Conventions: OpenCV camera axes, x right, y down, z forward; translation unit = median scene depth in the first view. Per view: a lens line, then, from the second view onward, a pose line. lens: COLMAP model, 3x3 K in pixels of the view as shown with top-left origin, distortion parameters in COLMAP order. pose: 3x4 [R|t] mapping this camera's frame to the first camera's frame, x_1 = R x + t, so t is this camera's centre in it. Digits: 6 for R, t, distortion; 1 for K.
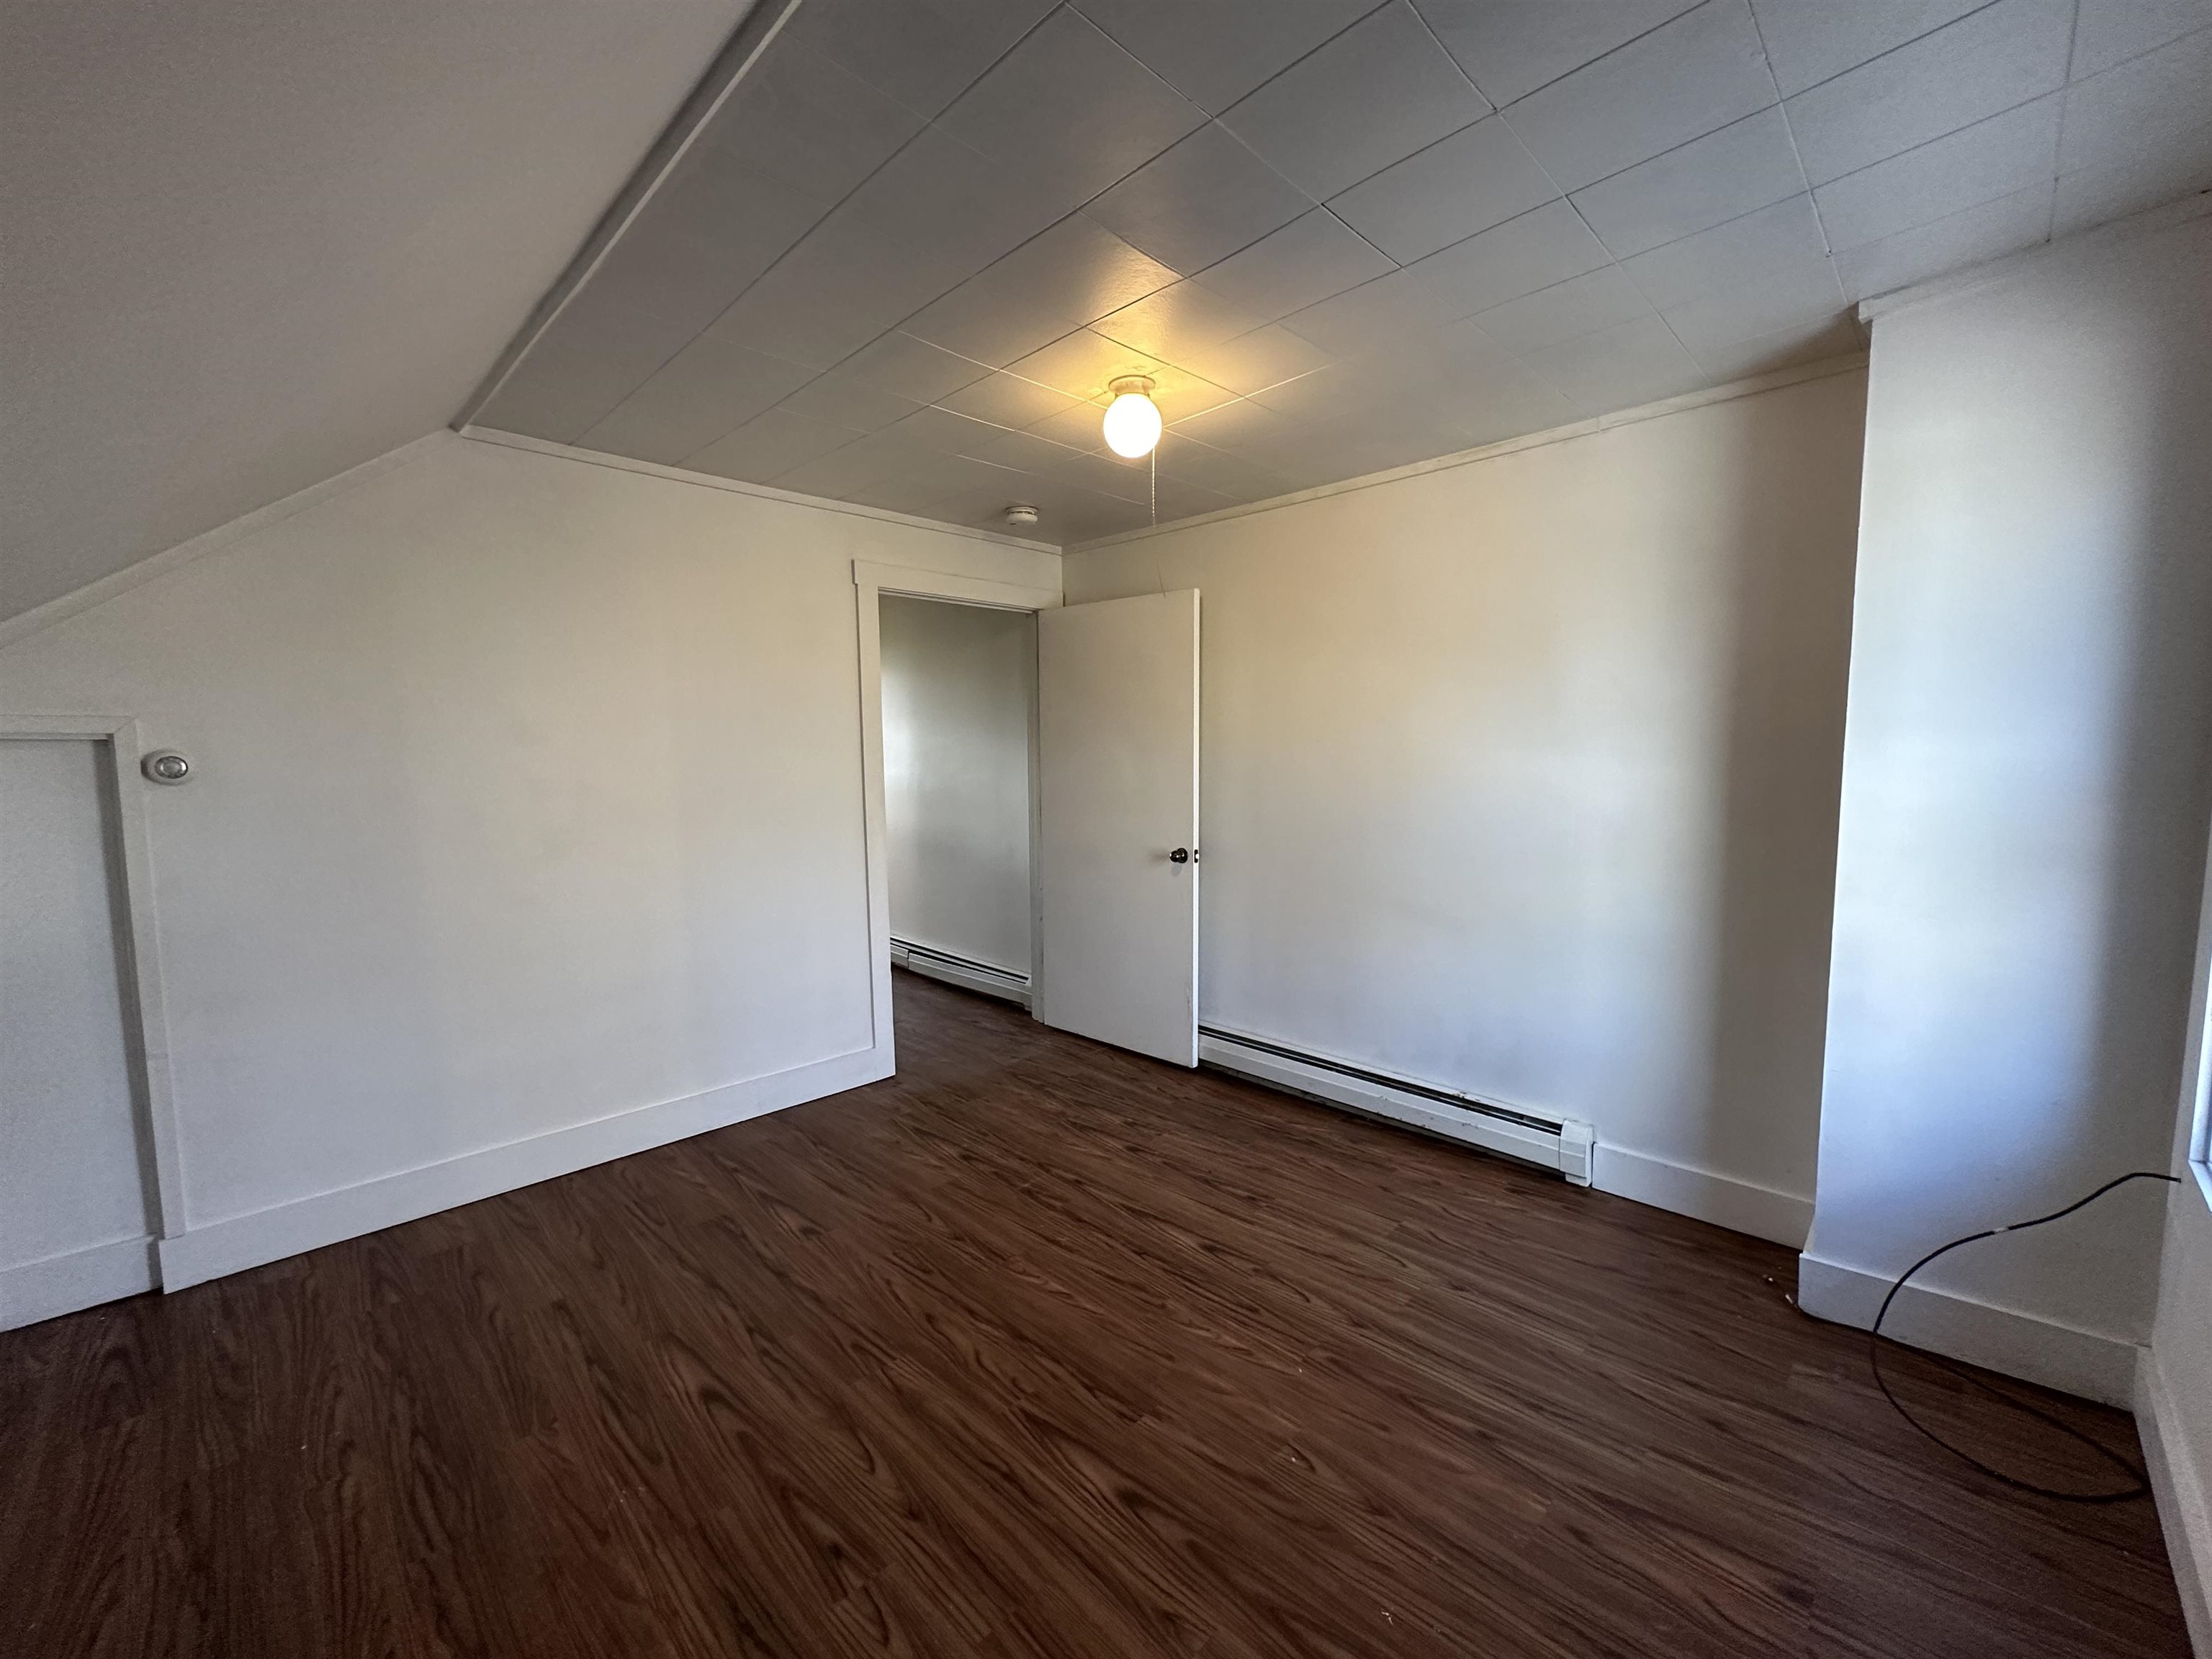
lens RADIAL K [[881.6, 0, 1108.9], [0, 881.6, 830.5], [0, 0, 1]] dist [-0.001845, 0.000375]
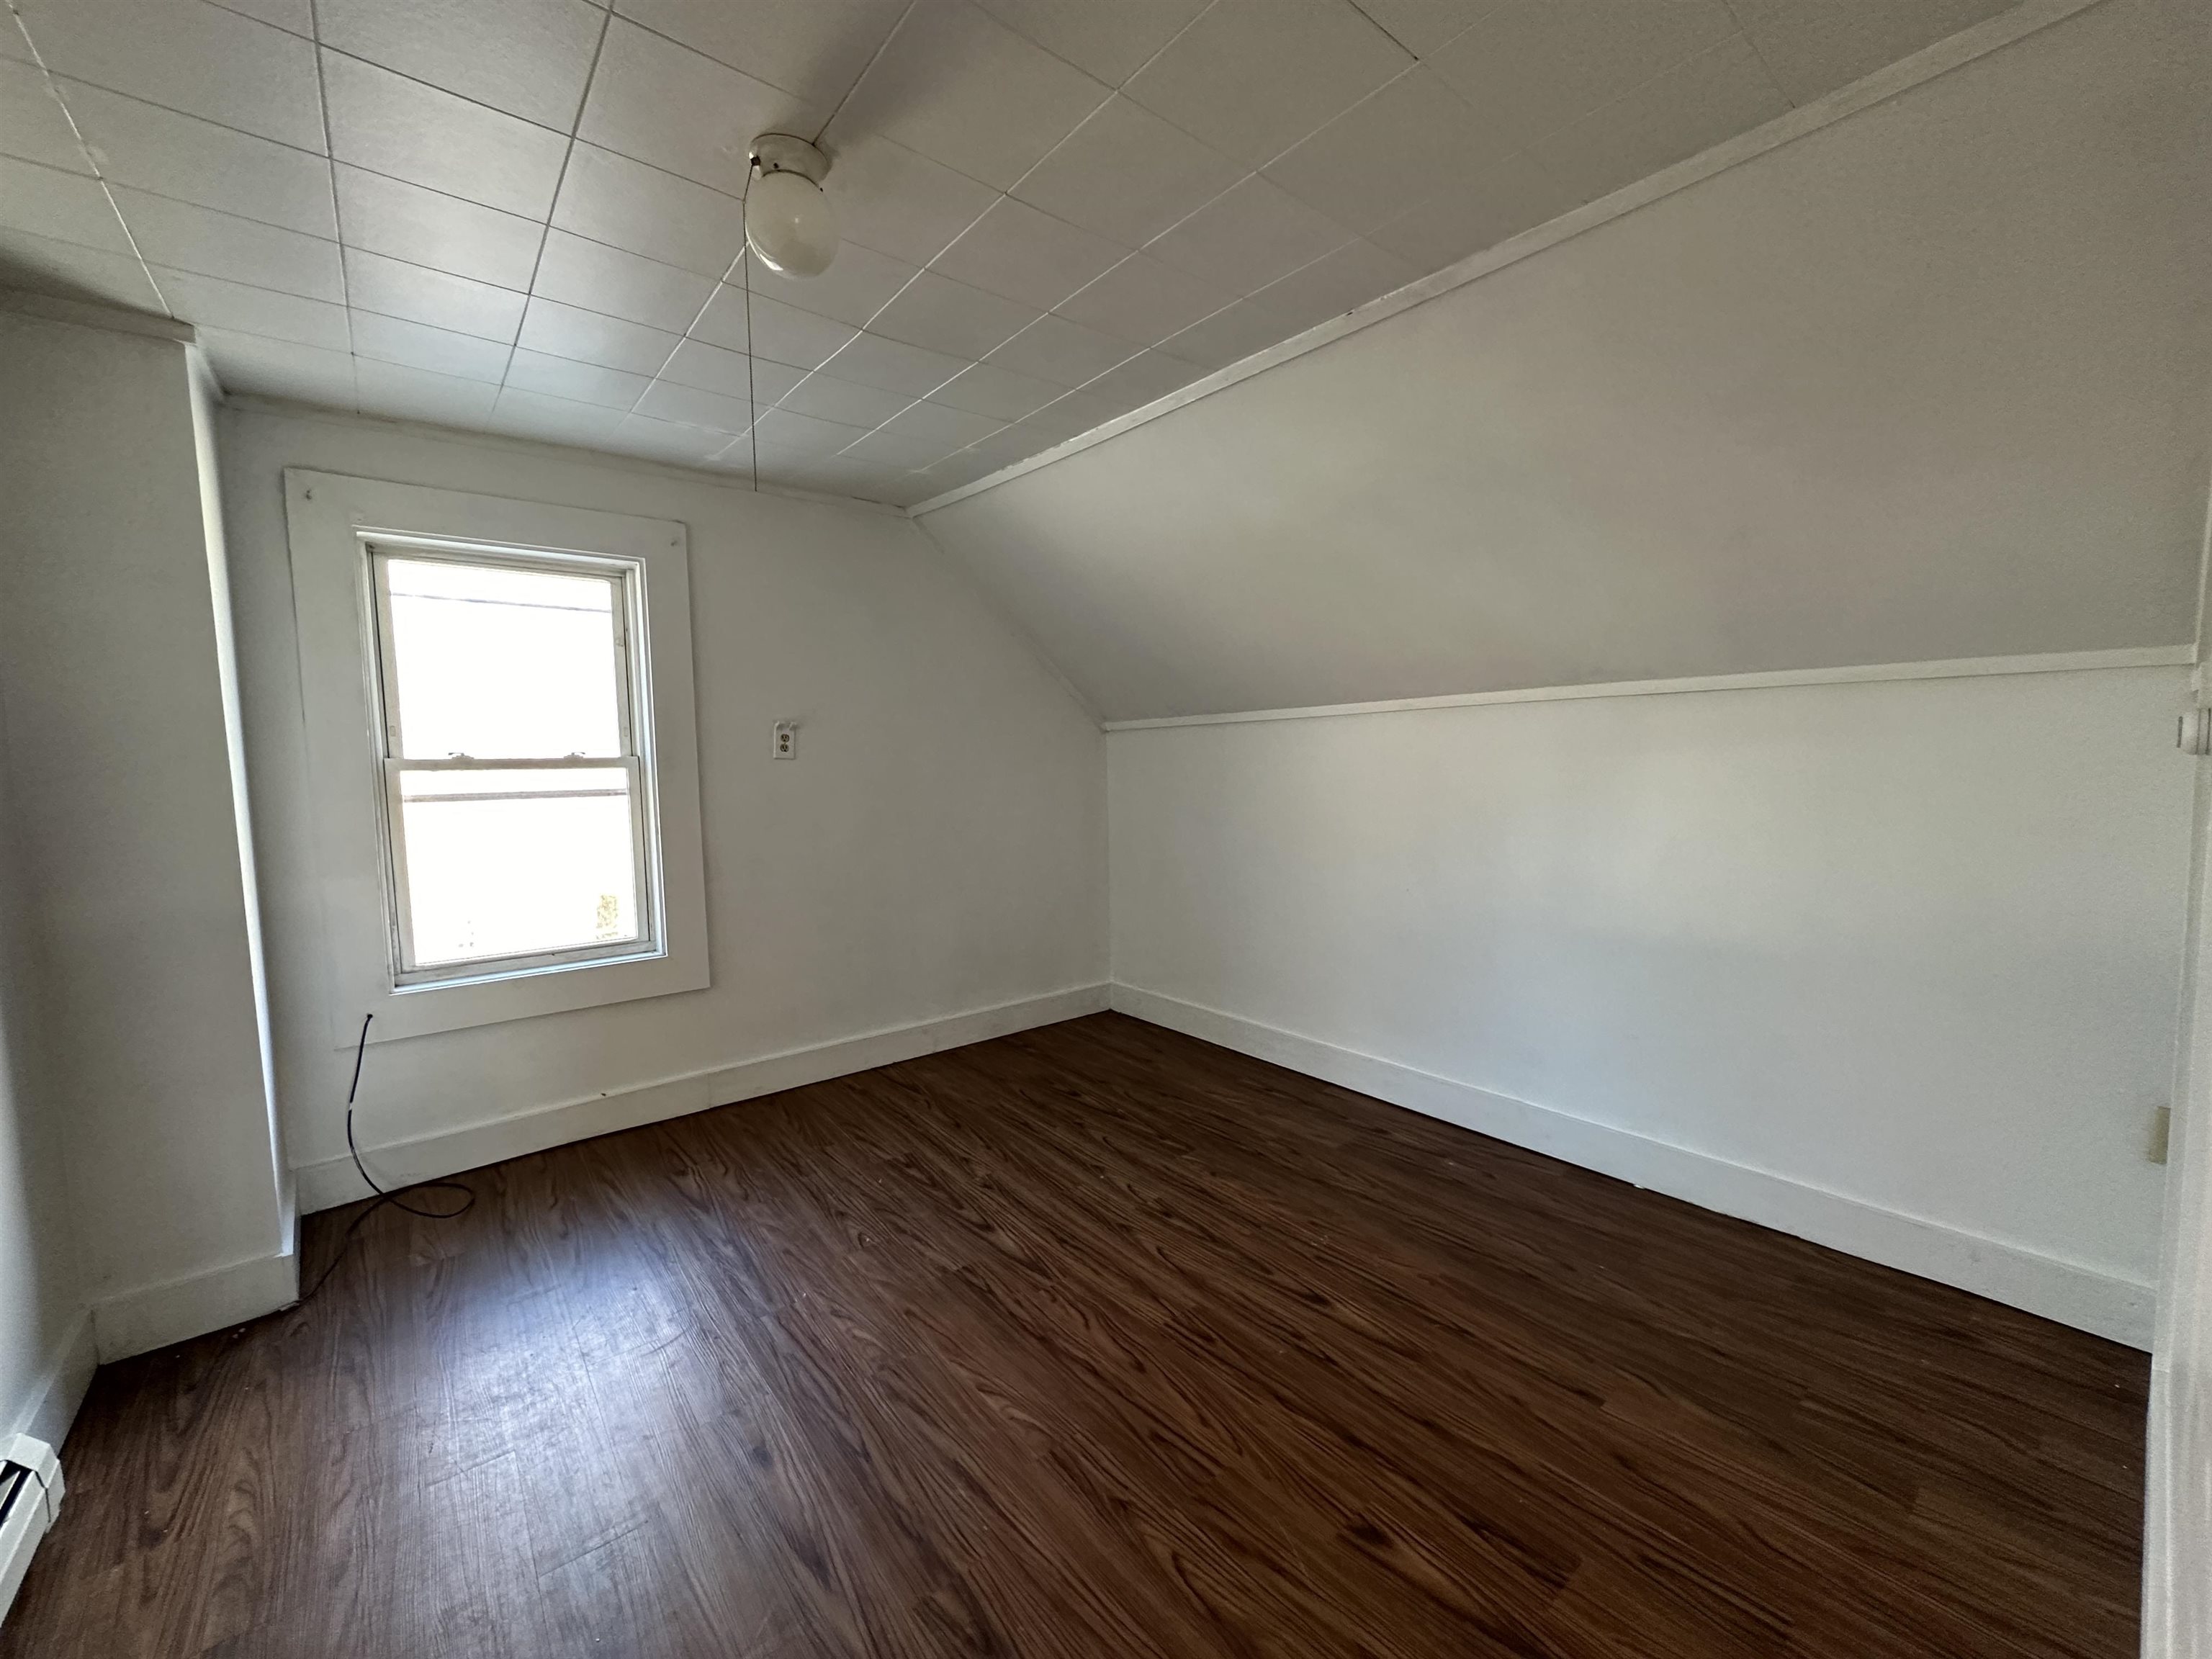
lens RADIAL K [[881.6, 0, 1113.3], [0, 881.6, 826.1], [0, 0, 1]] dist [-0.001845, 0.000375]
pose [[-0.994413, 0.017223, 0.104142, -0.309656], [0.035172, 0.984281, 0.173070, -0.165920], [-0.099524, 0.175766, -0.979388, 1.981502]]
